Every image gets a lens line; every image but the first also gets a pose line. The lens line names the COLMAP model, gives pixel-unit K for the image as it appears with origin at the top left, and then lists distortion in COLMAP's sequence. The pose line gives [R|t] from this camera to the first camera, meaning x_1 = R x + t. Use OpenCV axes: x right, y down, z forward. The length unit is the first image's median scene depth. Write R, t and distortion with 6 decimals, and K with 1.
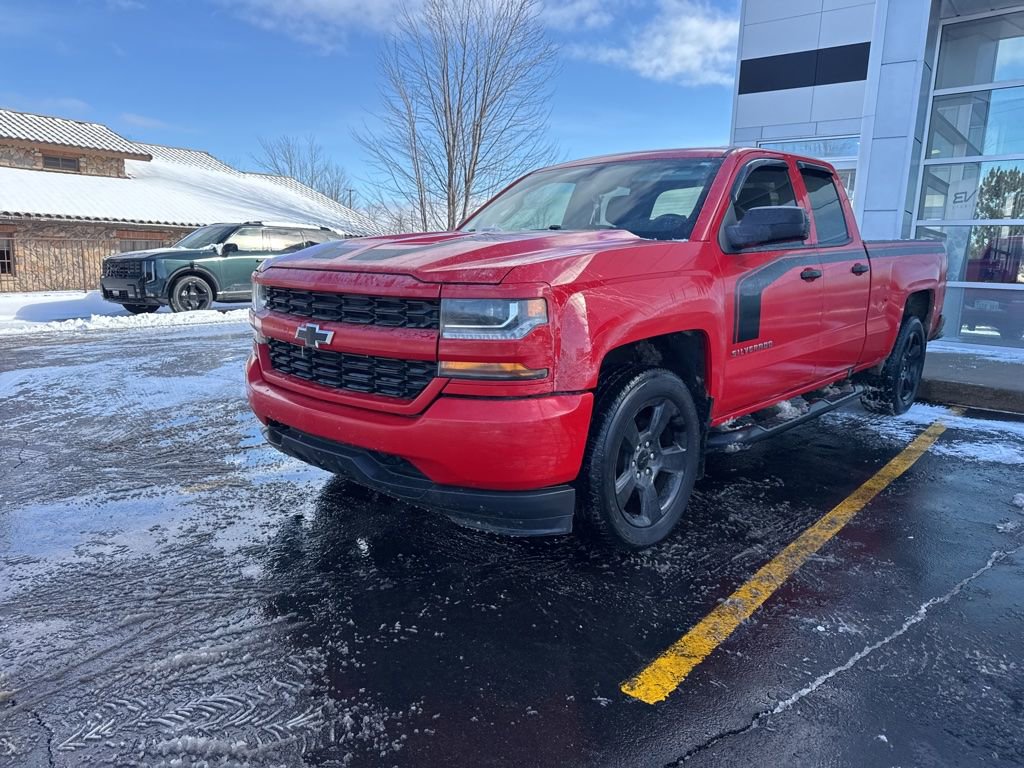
lens RADIAL K [[724.6, 0, 515.8], [0, 724.6, 384.5], [0, 0, 1]] dist [0.038302, -0.045089]
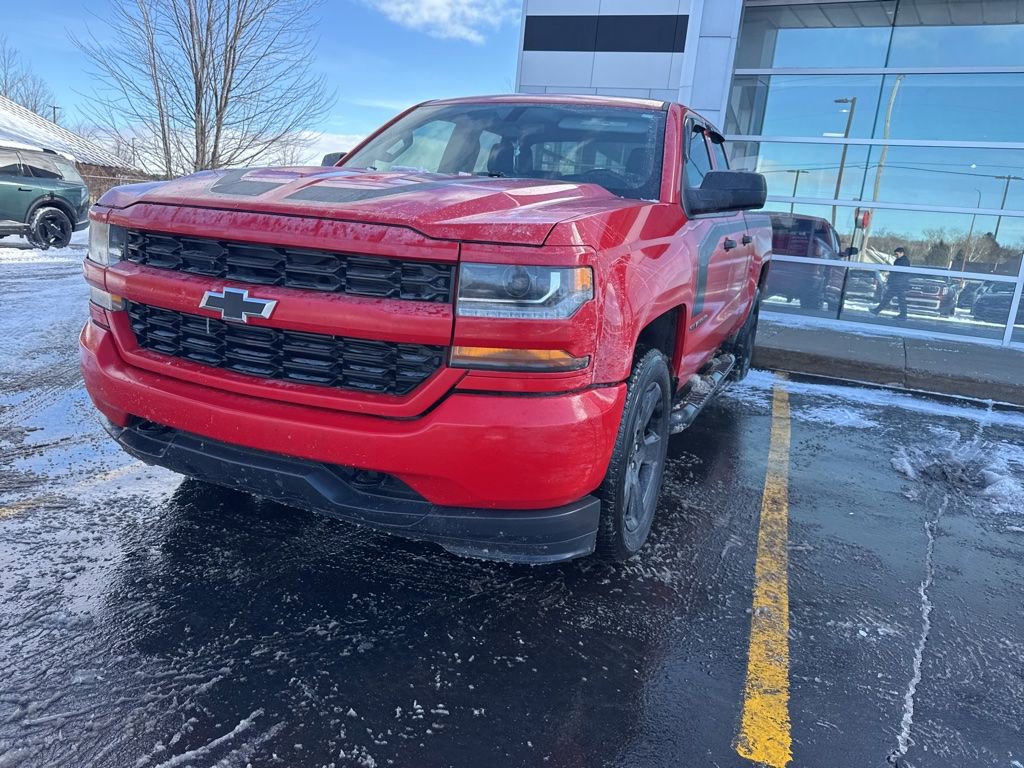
lens RADIAL K [[724.6, 0, 515.6], [0, 724.6, 382.8], [0, 0, 1]] dist [0.038302, -0.045089]
pose [[0.942503, -0.018875, 0.333664, -0.221971], [-0.001486, 0.998157, 0.060661, -0.030293], [-0.334194, -0.057669, 0.940738, 0.207775]]
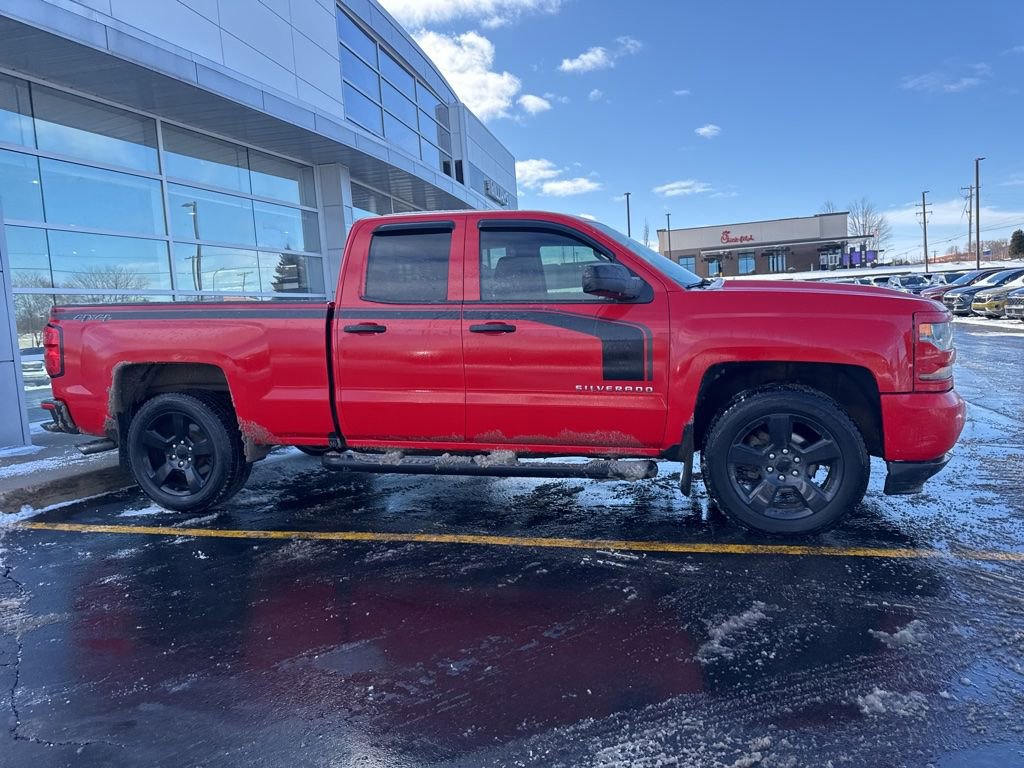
lens RADIAL K [[724.6, 0, 507.0], [0, 724.6, 376.3], [0, 0, 1]] dist [0.038302, -0.045089]
pose [[-0.462111, -0.076910, 0.883481, -1.032627], [0.194610, 0.963154, 0.185638, -0.398366], [-0.865206, 0.257719, -0.430116, 2.080239]]
